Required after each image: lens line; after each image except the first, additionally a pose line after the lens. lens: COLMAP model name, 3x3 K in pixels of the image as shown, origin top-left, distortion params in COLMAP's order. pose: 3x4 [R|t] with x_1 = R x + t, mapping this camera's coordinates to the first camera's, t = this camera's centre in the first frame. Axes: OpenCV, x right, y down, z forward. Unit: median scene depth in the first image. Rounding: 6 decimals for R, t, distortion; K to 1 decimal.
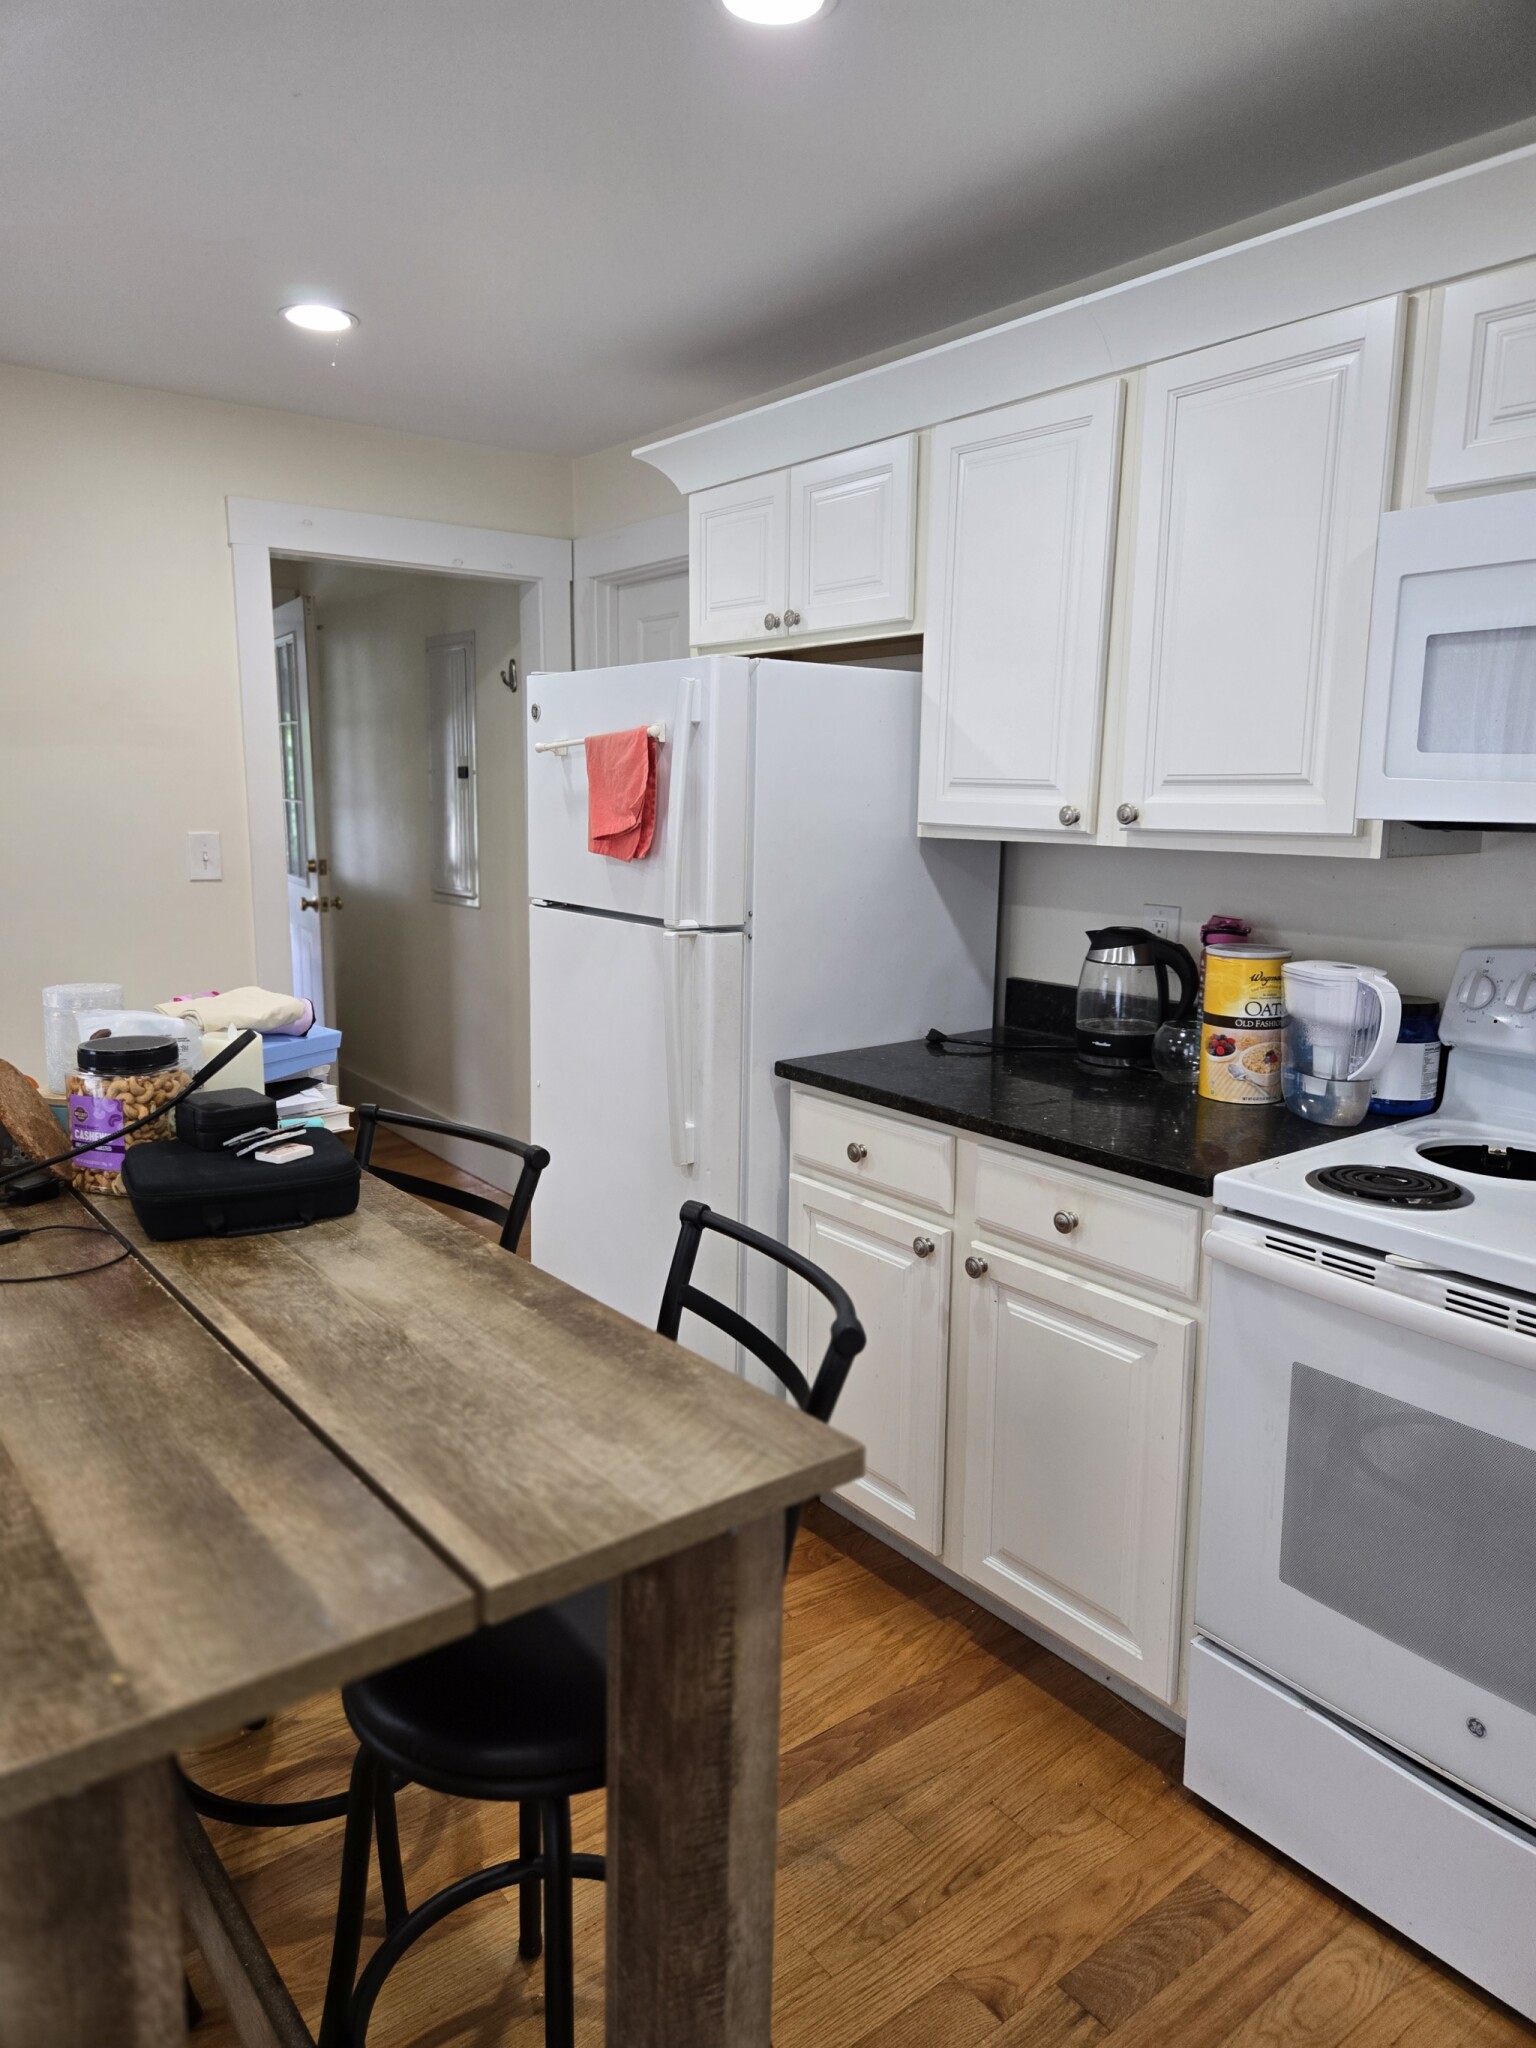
lens RADIAL K [[1377.2, 0, 759.3], [0, 1377.2, 1007.7], [0, 0, 1]] dist [0.026997, -0.019723]
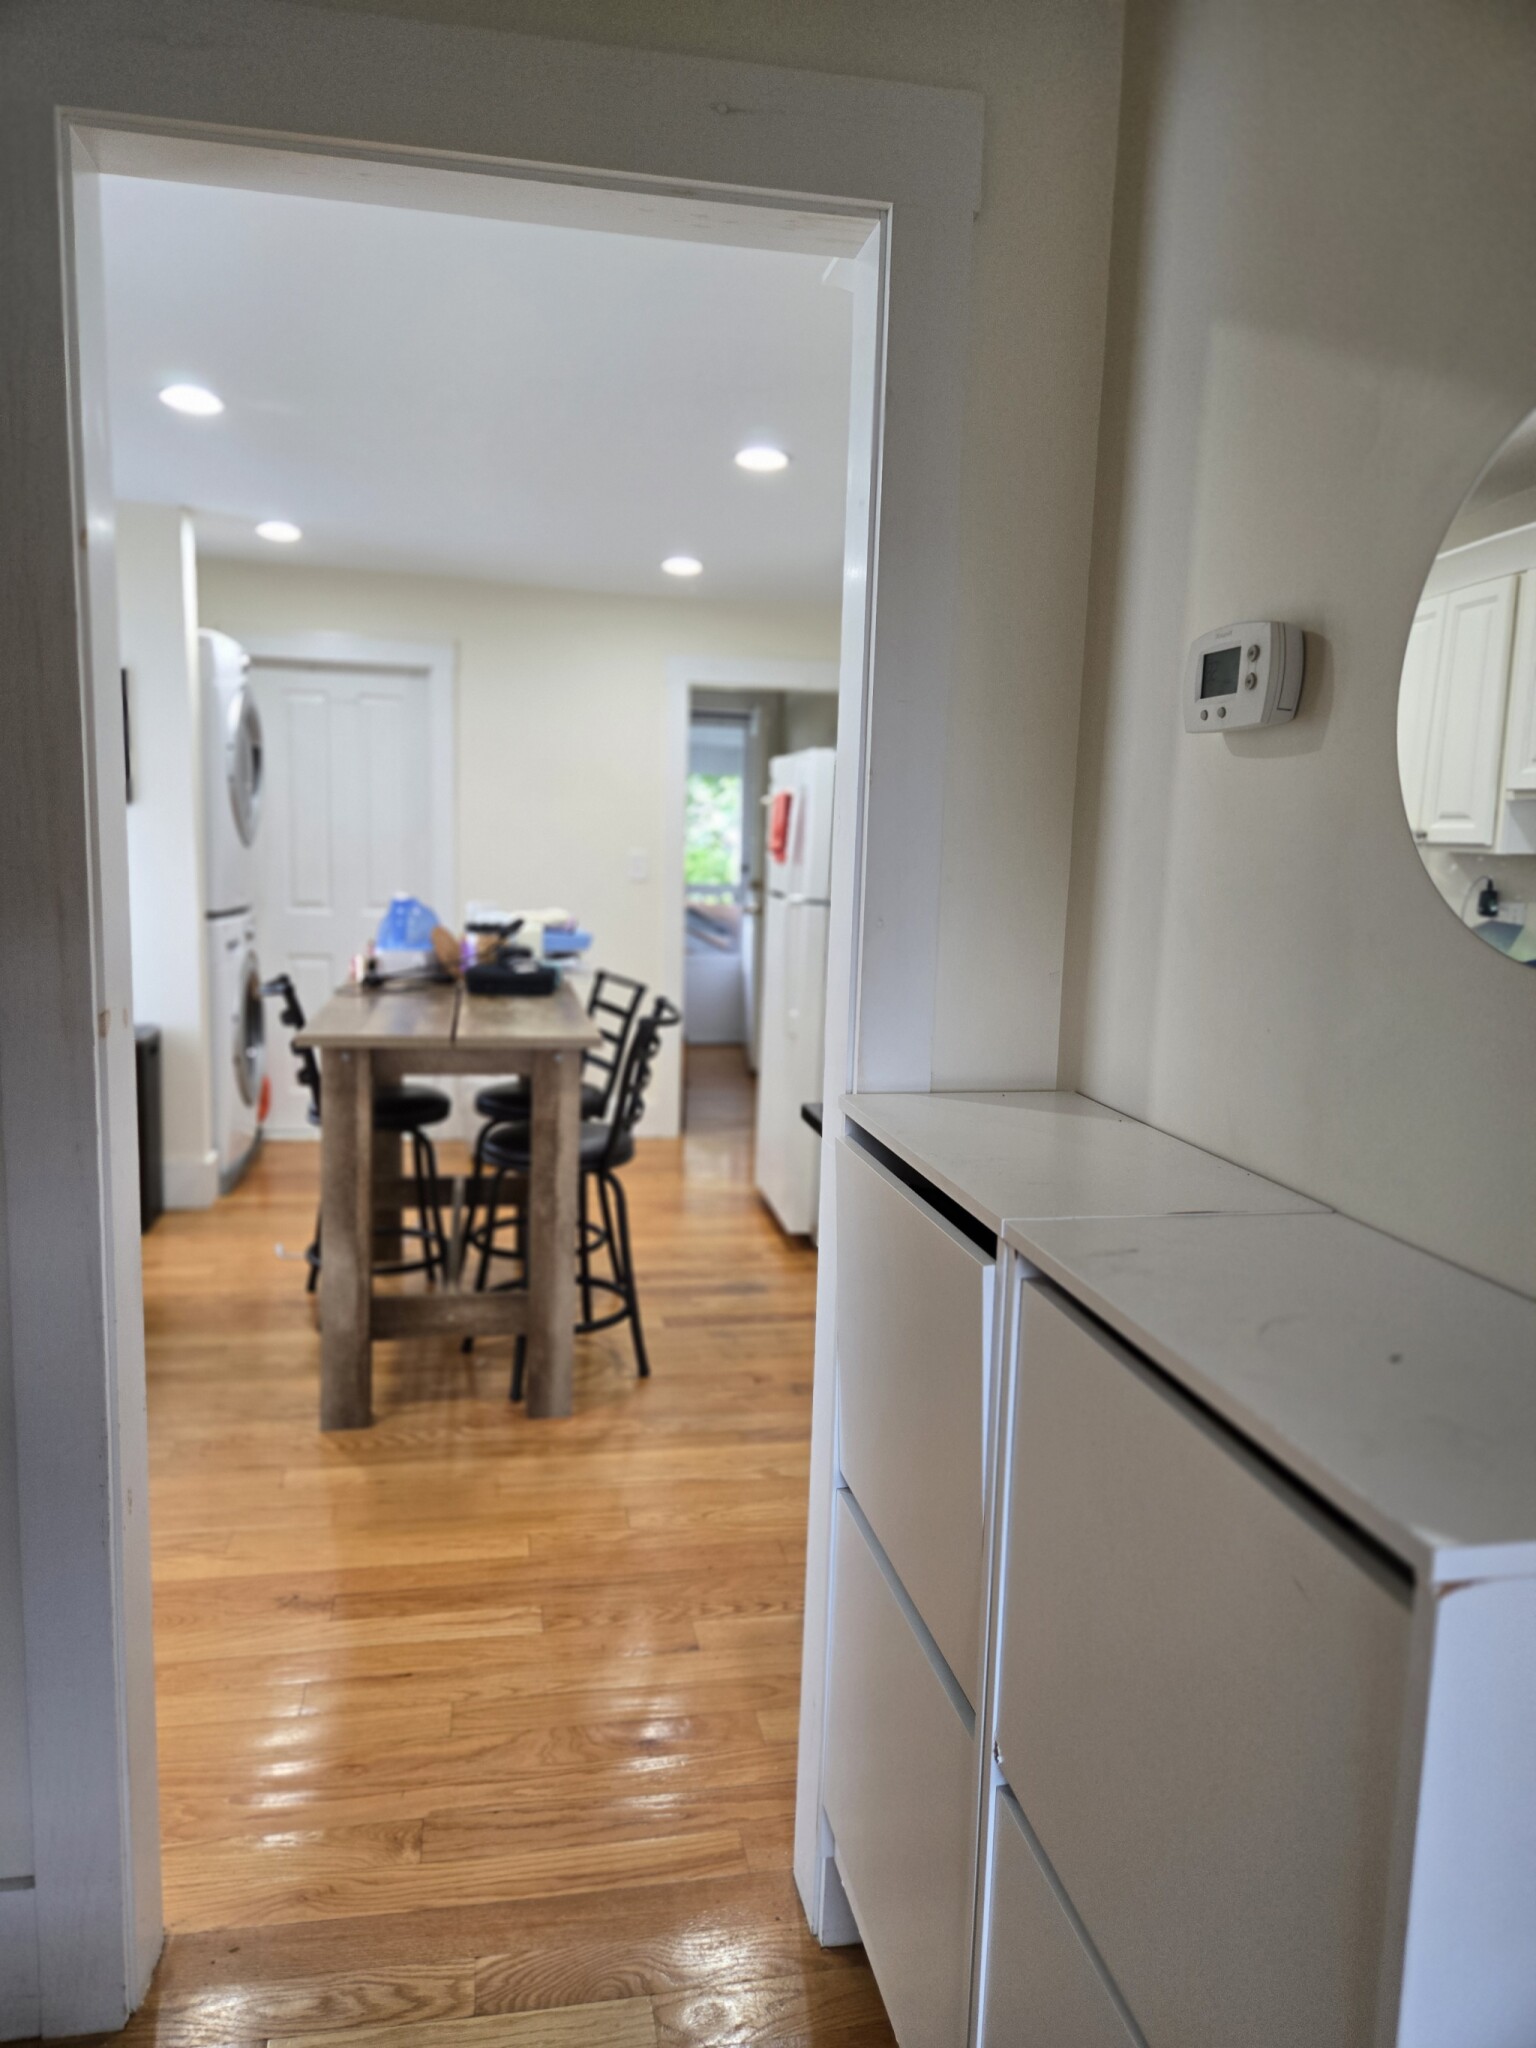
lens RADIAL K [[1377.2, 0, 762.7], [0, 1377.2, 1029.1], [0, 0, 1]] dist [0.026997, -0.019723]
pose [[0.894039, 0.081341, -0.440543, 0.880057], [-0.092928, 0.995661, -0.004751, 0.147808], [0.438246, 0.045187, 0.897719, -0.778307]]
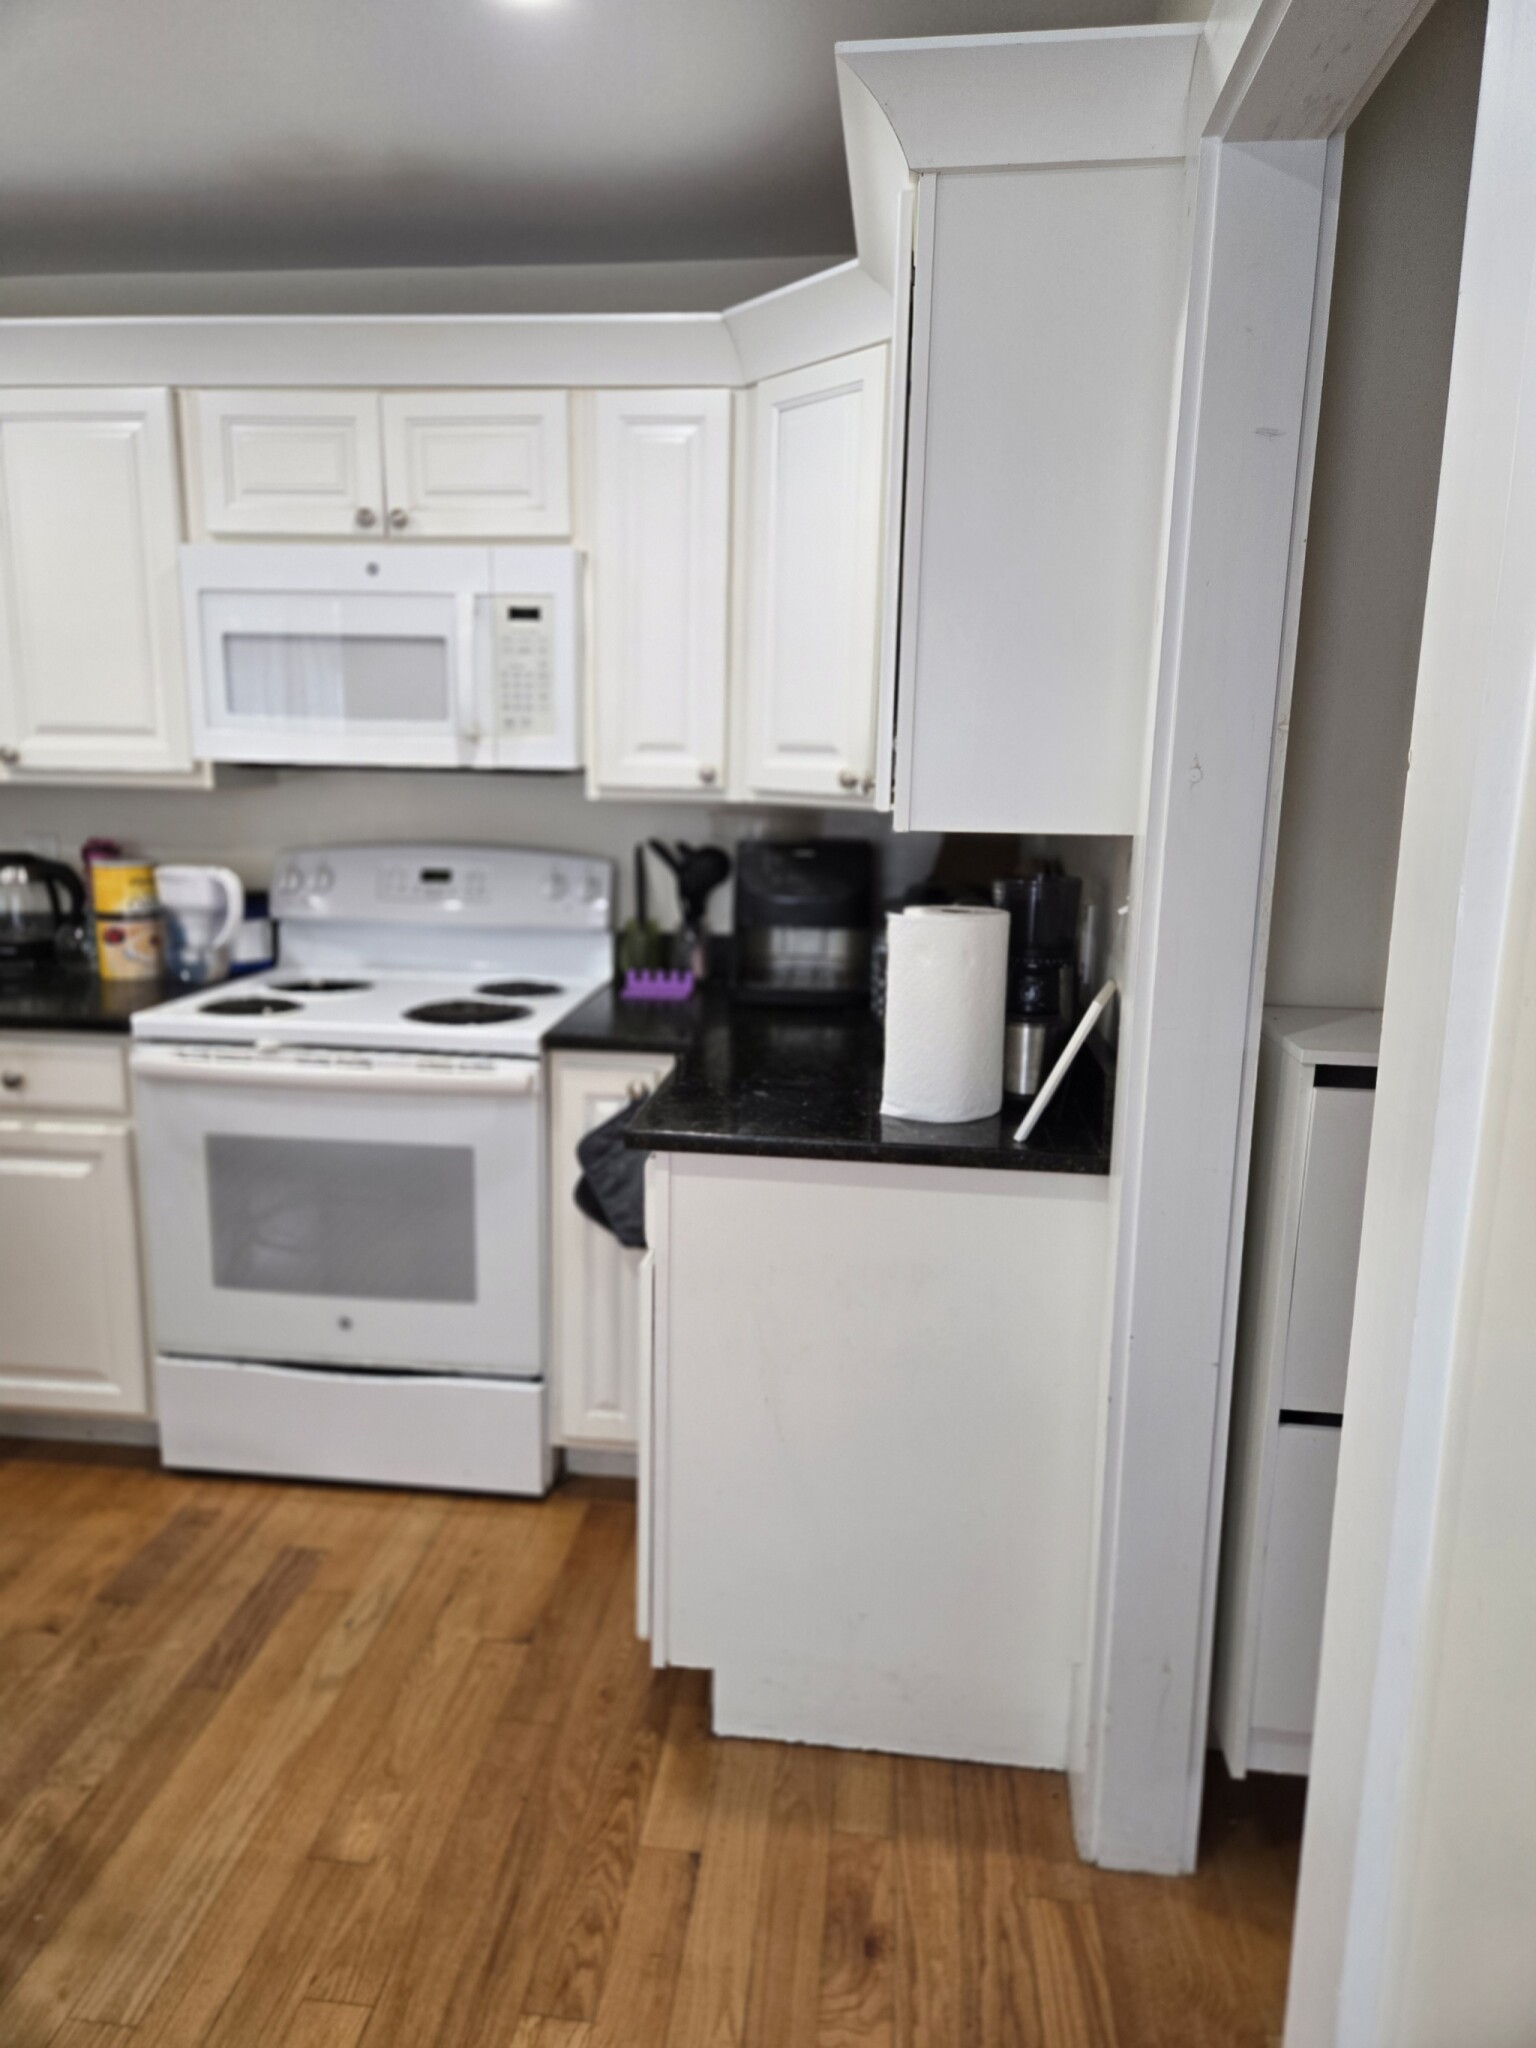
lens RADIAL K [[1377.2, 0, 761.6], [0, 1377.2, 1012.8], [0, 0, 1]] dist [0.026997, -0.019723]
pose [[0.702148, -0.137516, 0.698625, -0.177987], [0.100289, 0.990492, 0.094172, 0.040997], [-0.704933, 0.003942, 0.709263, -0.400645]]
